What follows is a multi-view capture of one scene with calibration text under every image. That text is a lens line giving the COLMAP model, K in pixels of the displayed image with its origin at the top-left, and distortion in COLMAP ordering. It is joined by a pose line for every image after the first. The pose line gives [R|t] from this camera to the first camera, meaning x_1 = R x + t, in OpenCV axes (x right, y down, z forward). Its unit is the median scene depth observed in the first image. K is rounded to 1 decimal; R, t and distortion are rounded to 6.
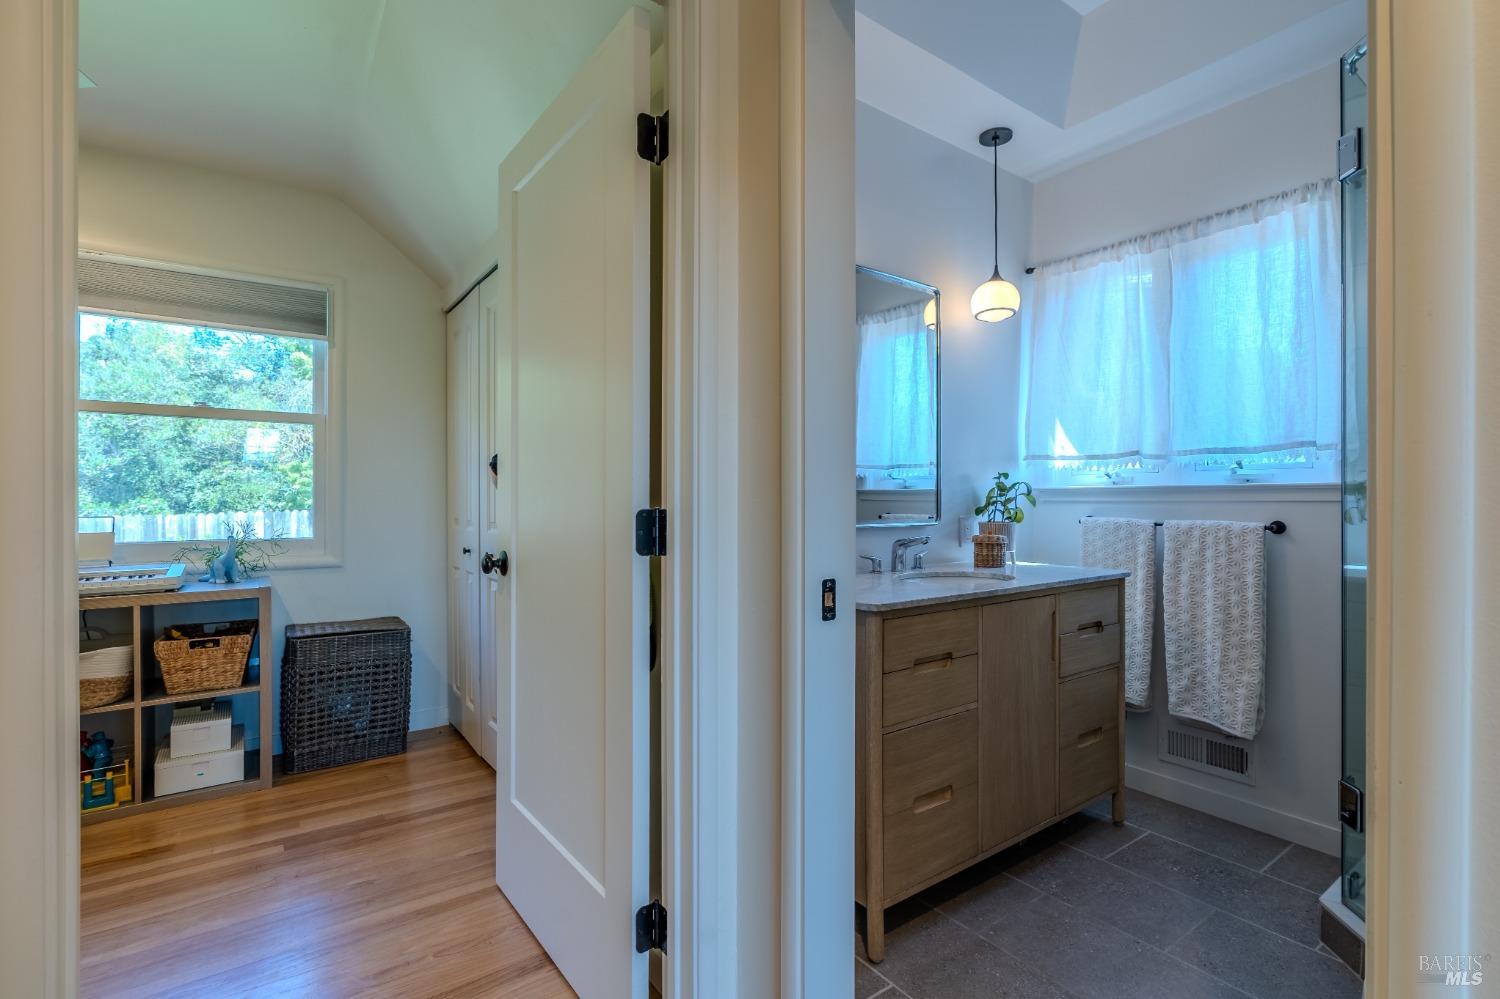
lens RADIAL K [[687.3, 0, 760.0], [0, 687.3, 497.1], [0, 0, 1]] dist [-0.007251, 0.002094]
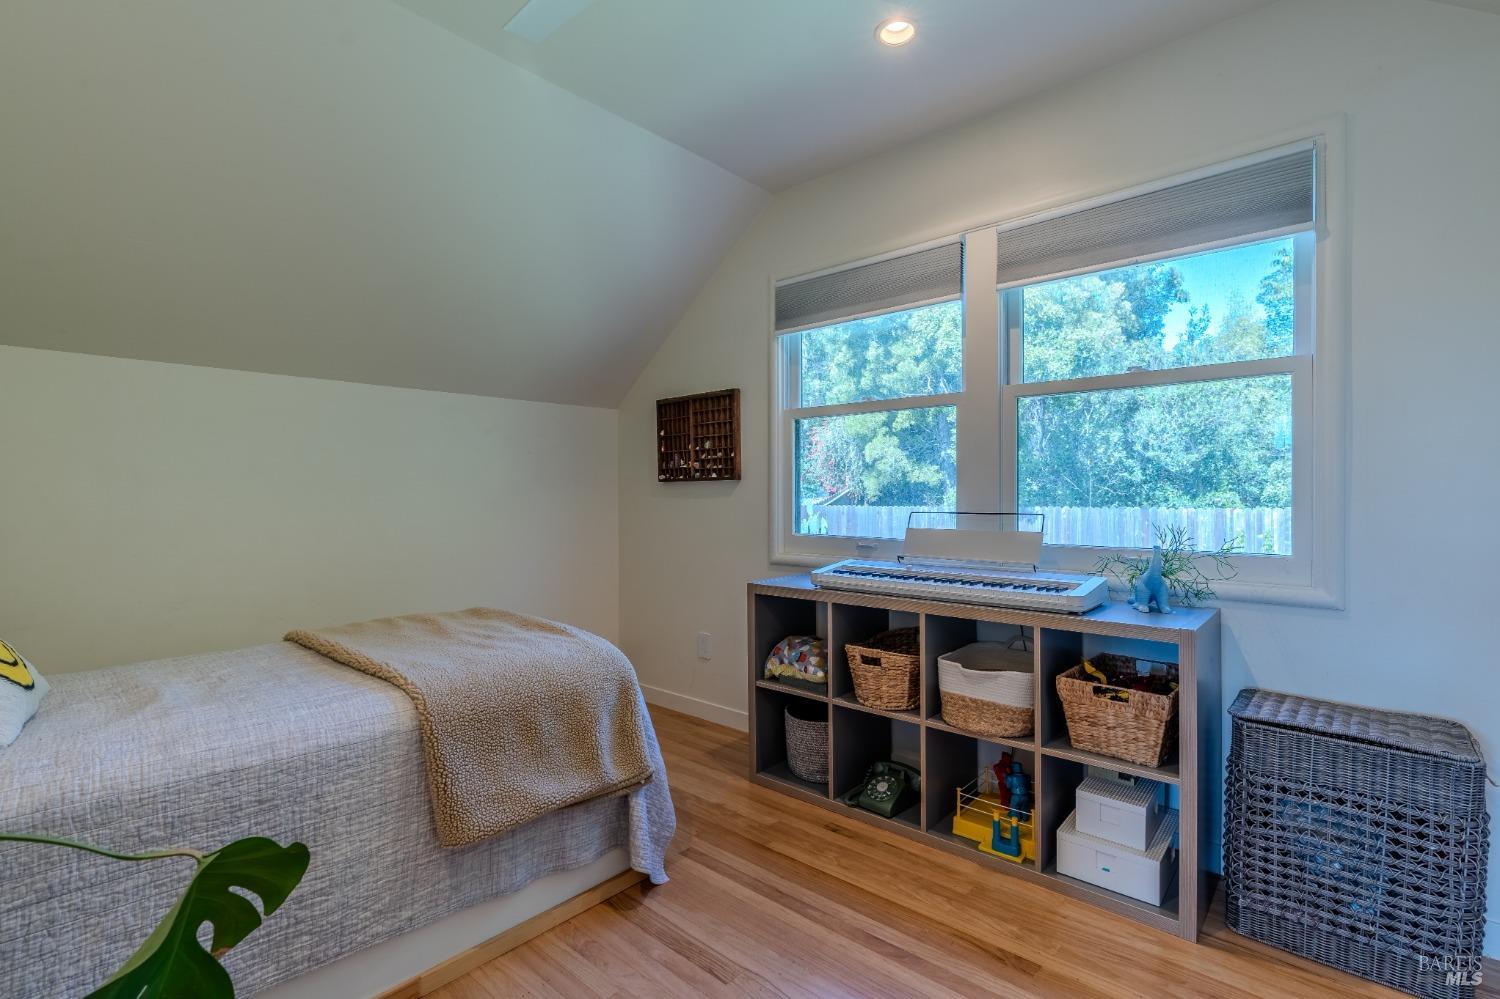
lens RADIAL K [[687.3, 0, 765.9], [0, 687.3, 492.2], [0, 0, 1]] dist [-0.007251, 0.002094]
pose [[0.219813, -0.000030, -0.975542, -0.169353], [0.002719, 0.999996, 0.000581, -0.000040], [0.975538, -0.002780, 0.219812, 0.447632]]
